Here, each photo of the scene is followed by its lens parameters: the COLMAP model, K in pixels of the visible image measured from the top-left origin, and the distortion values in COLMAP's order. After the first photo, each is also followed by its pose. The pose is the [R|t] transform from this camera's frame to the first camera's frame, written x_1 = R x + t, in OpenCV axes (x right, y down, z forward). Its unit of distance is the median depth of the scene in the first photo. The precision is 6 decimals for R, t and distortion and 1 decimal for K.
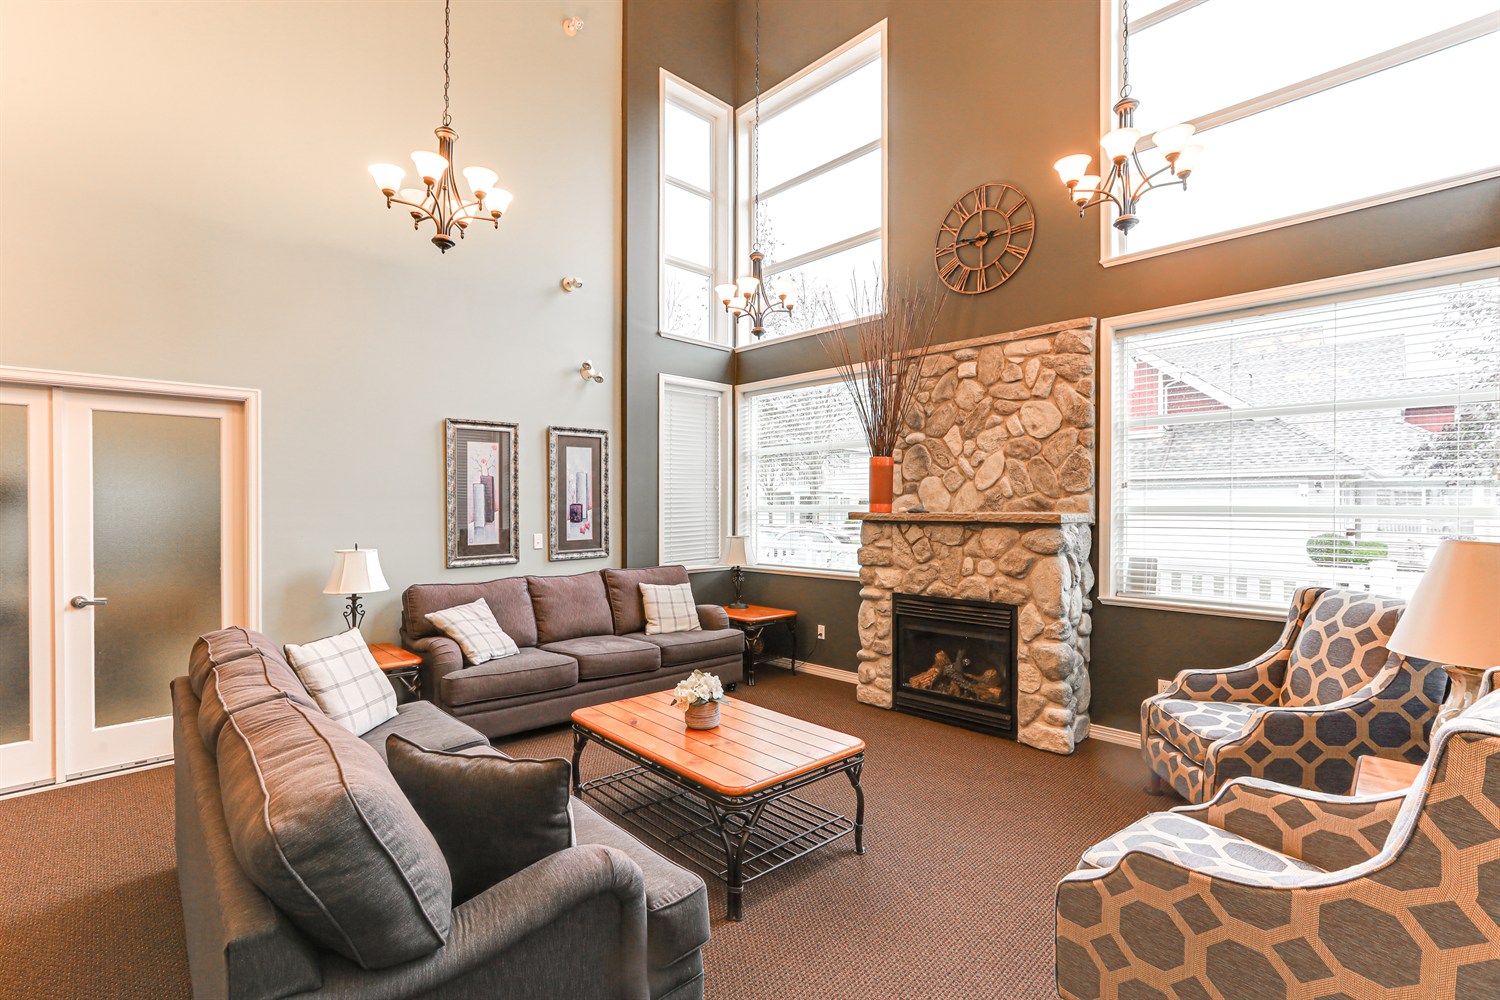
lens RADIAL K [[679.0, 0, 754.8], [0, 679.0, 505.9], [0, 0, 1]] dist [-0.018389, 0.000173]
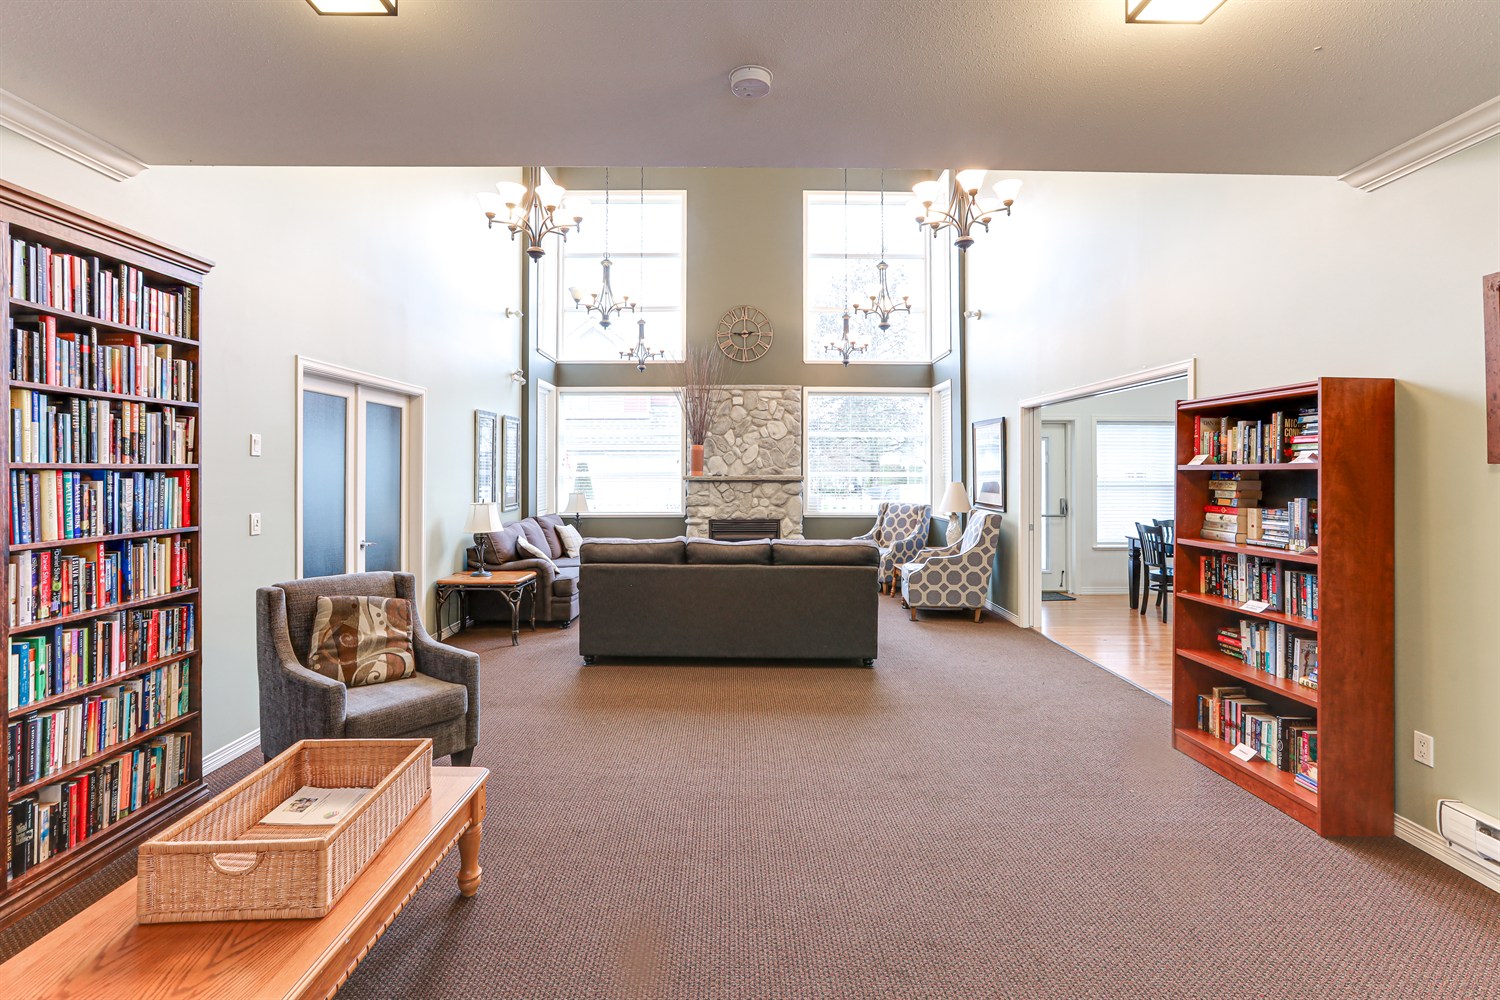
lens RADIAL K [[679.0, 0, 742.8], [0, 679.0, 469.4], [0, 0, 1]] dist [-0.018389, 0.000173]
pose [[0.700274, 0.001663, 0.713873, -1.099885], [-0.001067, 0.999999, -0.001282, -0.006053], [-0.713874, 0.000136, 0.700274, -0.366043]]
